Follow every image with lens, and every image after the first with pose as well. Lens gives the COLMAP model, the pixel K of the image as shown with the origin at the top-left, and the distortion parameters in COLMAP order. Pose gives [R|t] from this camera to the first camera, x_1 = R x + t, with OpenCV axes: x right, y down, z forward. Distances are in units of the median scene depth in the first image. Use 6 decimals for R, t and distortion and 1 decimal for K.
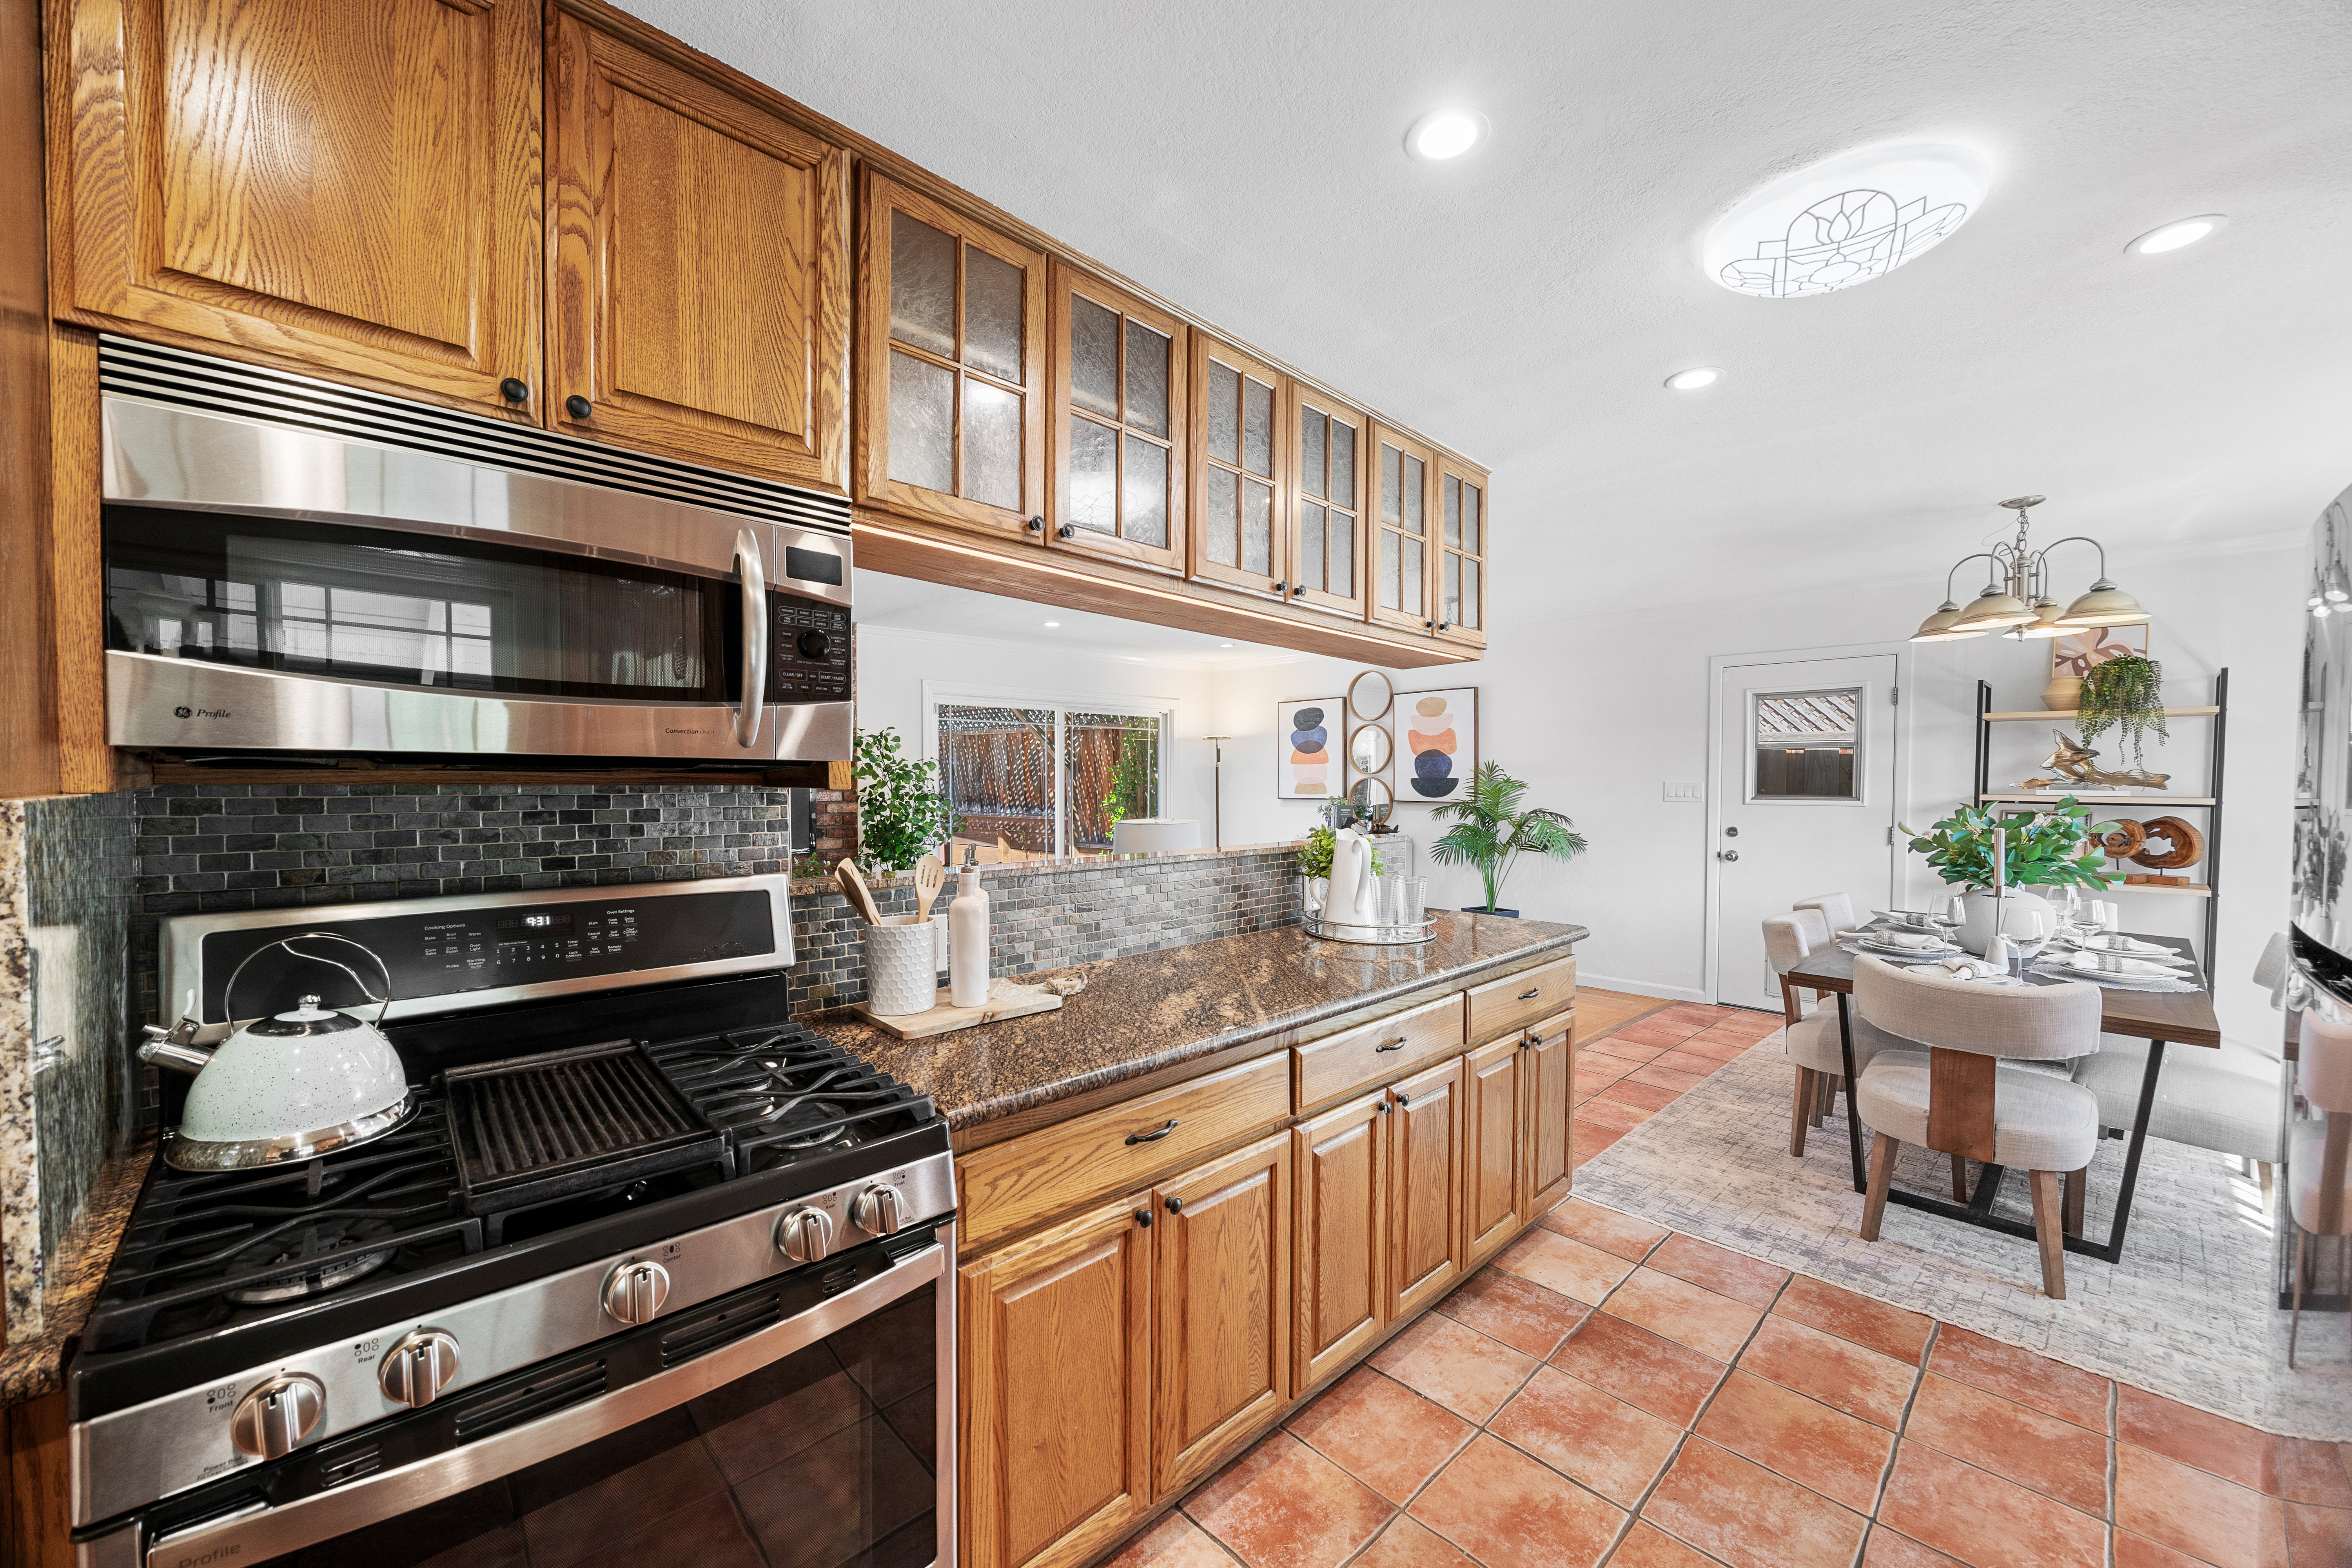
lens RADIAL K [[898.6, 0, 1167.4], [0, 898.6, 804.8], [0, 0, 1]] dist [-0.004135, -0.000007]
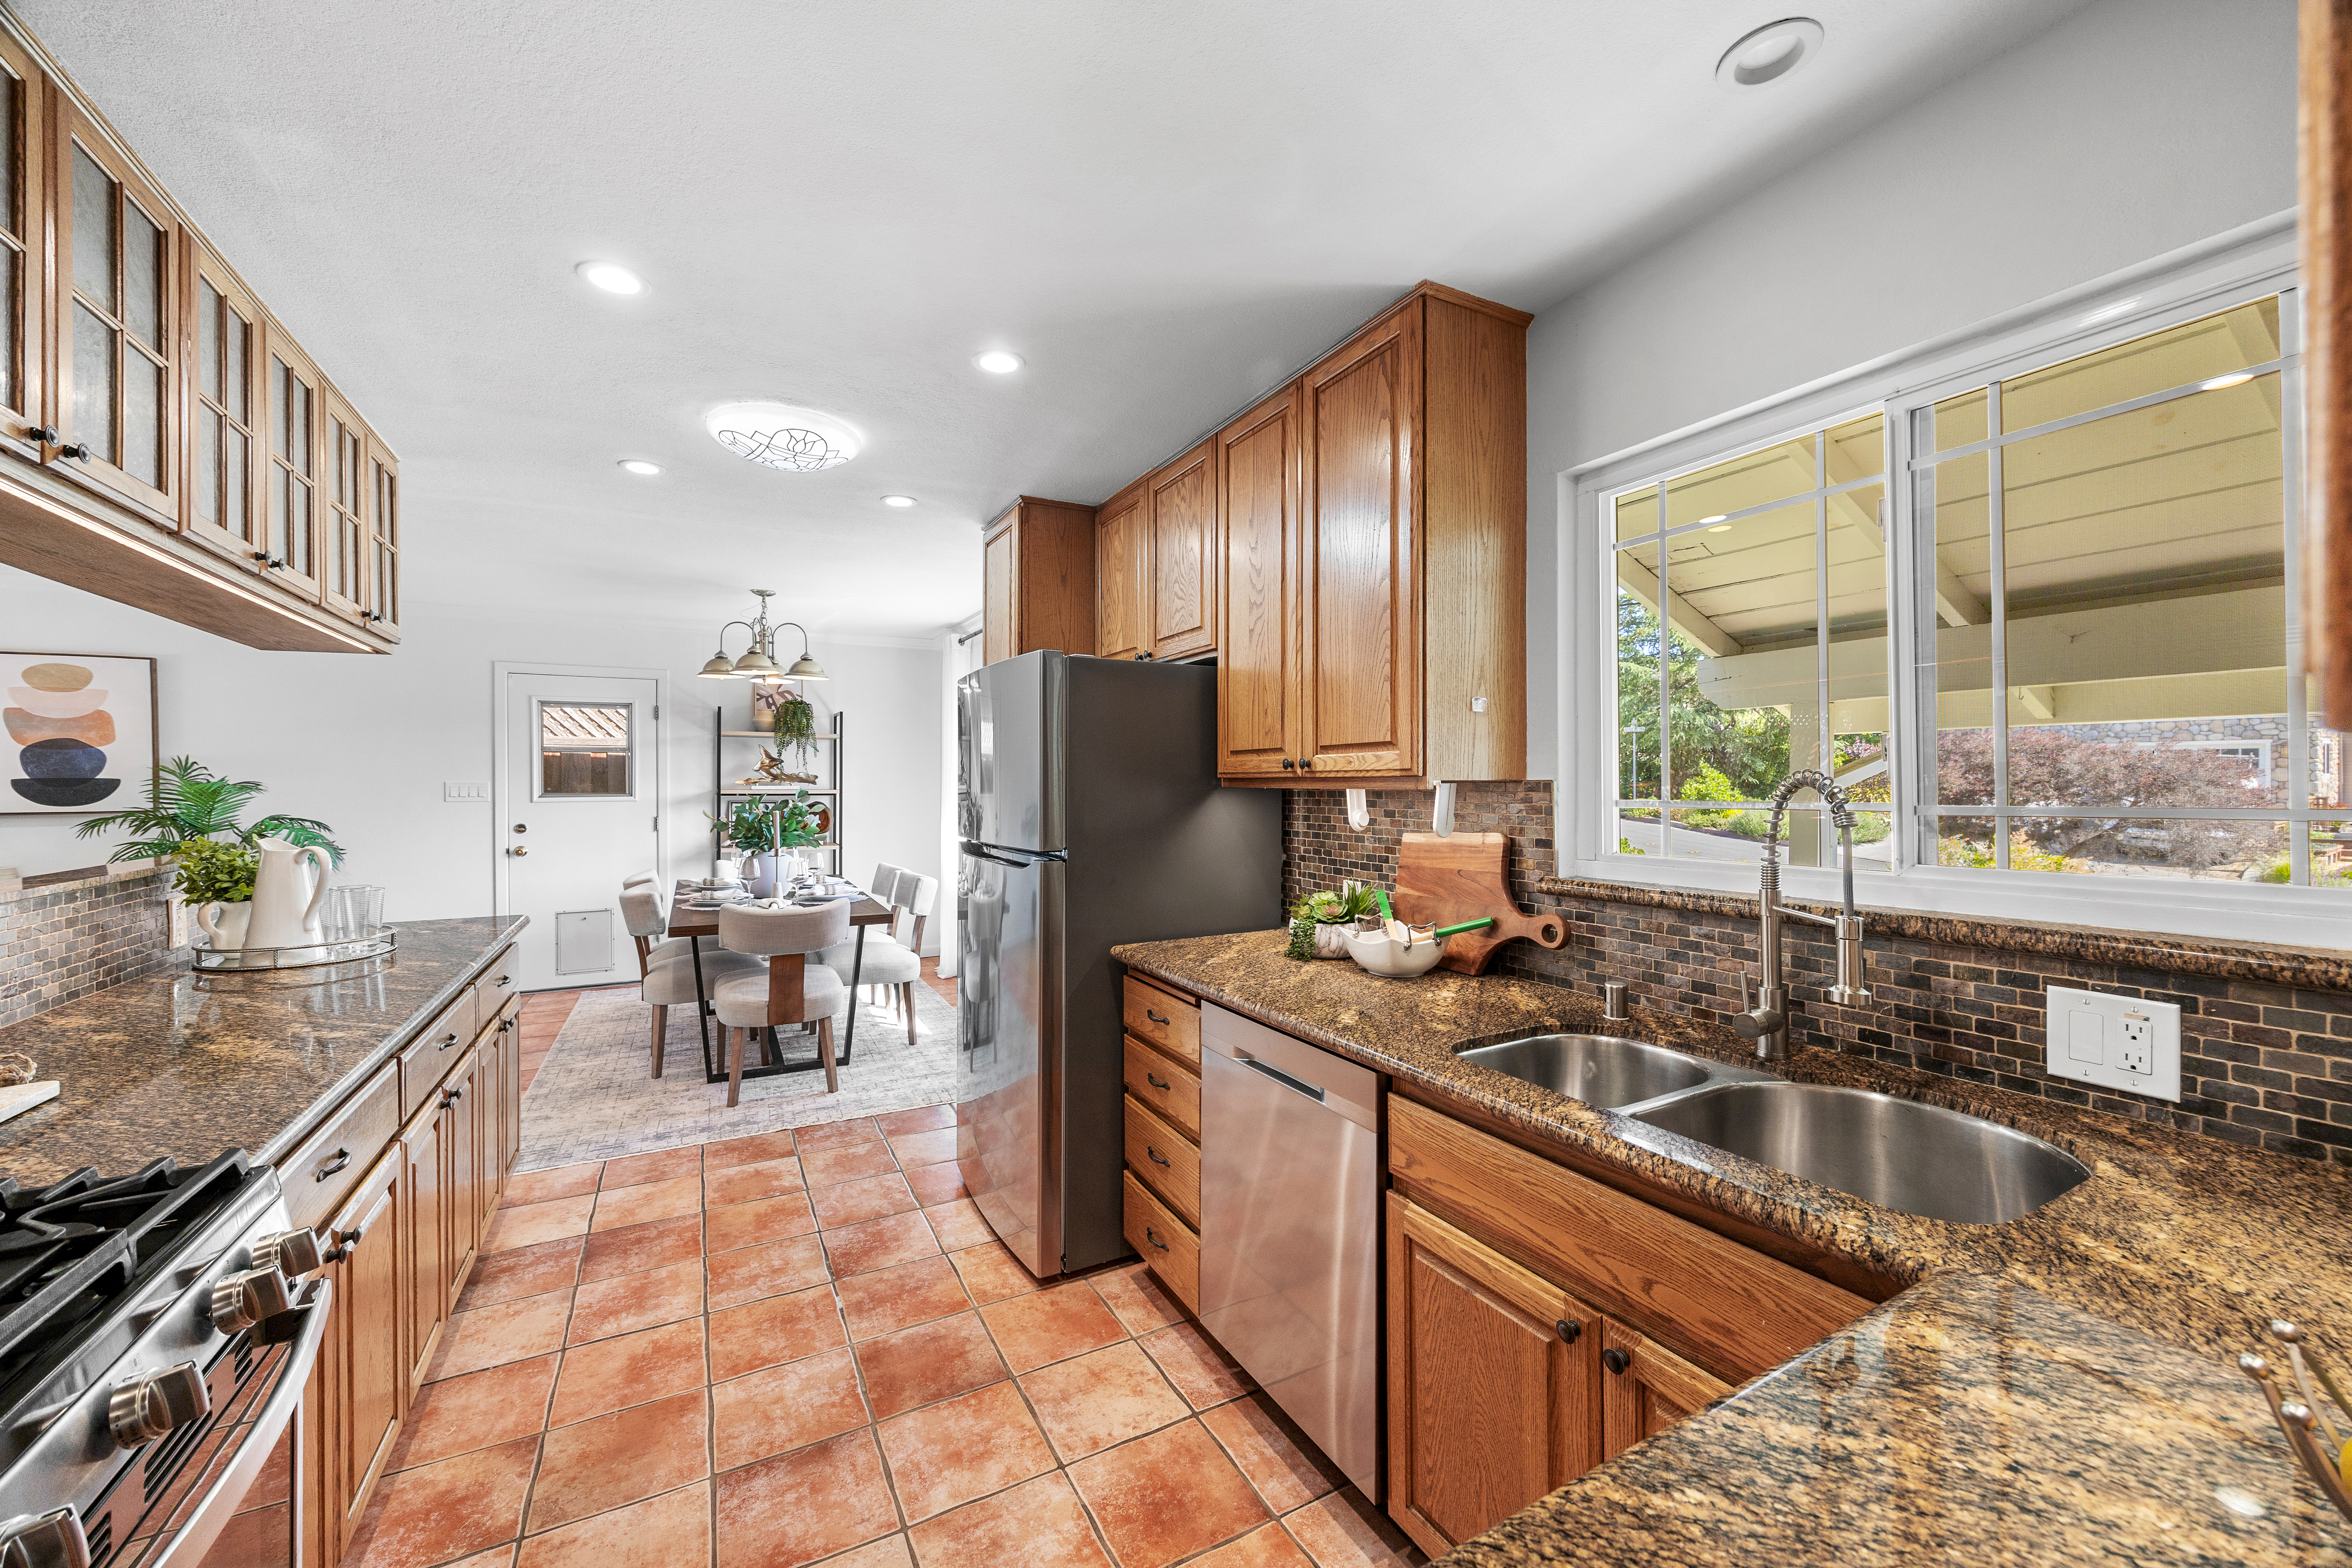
lens RADIAL K [[898.6, 0, 1172.8], [0, 898.6, 780.6], [0, 0, 1]] dist [-0.004135, -0.000007]
pose [[0.259234, -0.004216, 0.965805, -0.253765], [0.030013, 0.999543, -0.003692, 0.000350], [-0.965348, 0.029944, 0.259242, -0.030270]]
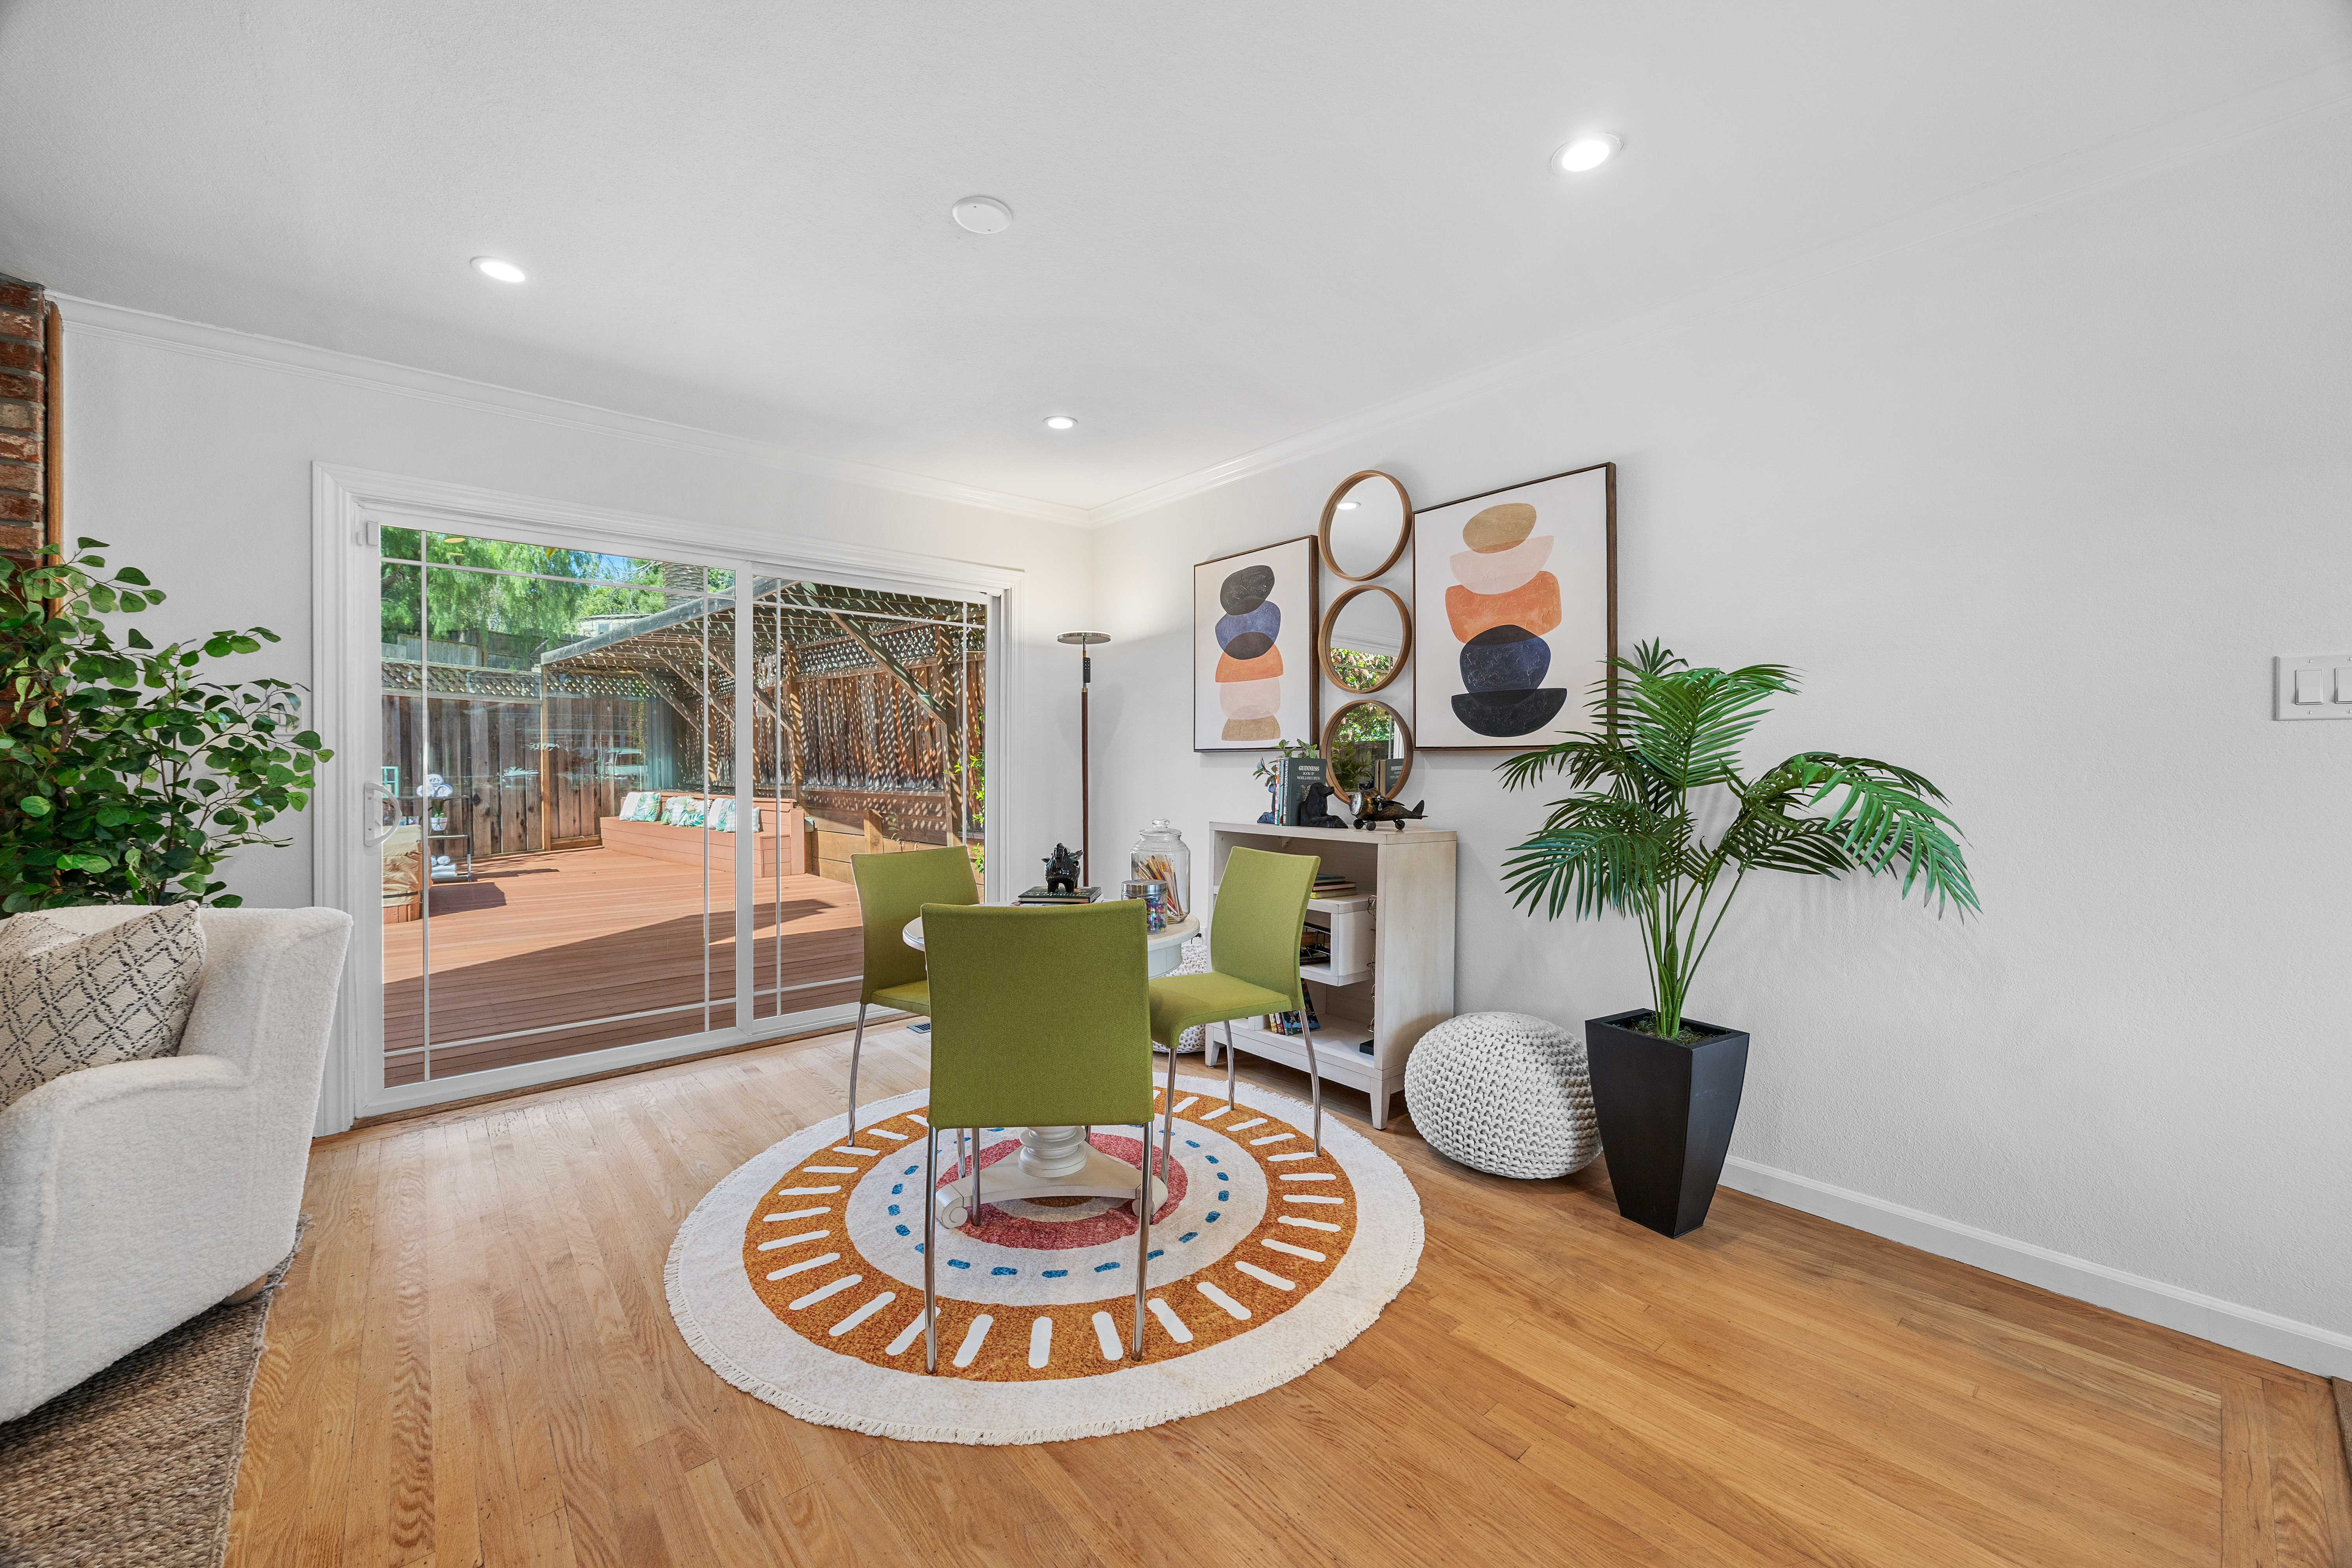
lens RADIAL K [[898.6, 0, 1171.8], [0, 898.6, 774.8], [0, 0, 1]] dist [-0.004135, -0.000007]
pose [[0.998982, 0.001270, -0.045095, 0.257450], [-0.001774, 0.999937, -0.011128, 0.025286], [0.045078, 0.011196, 0.998921, 0.926460]]
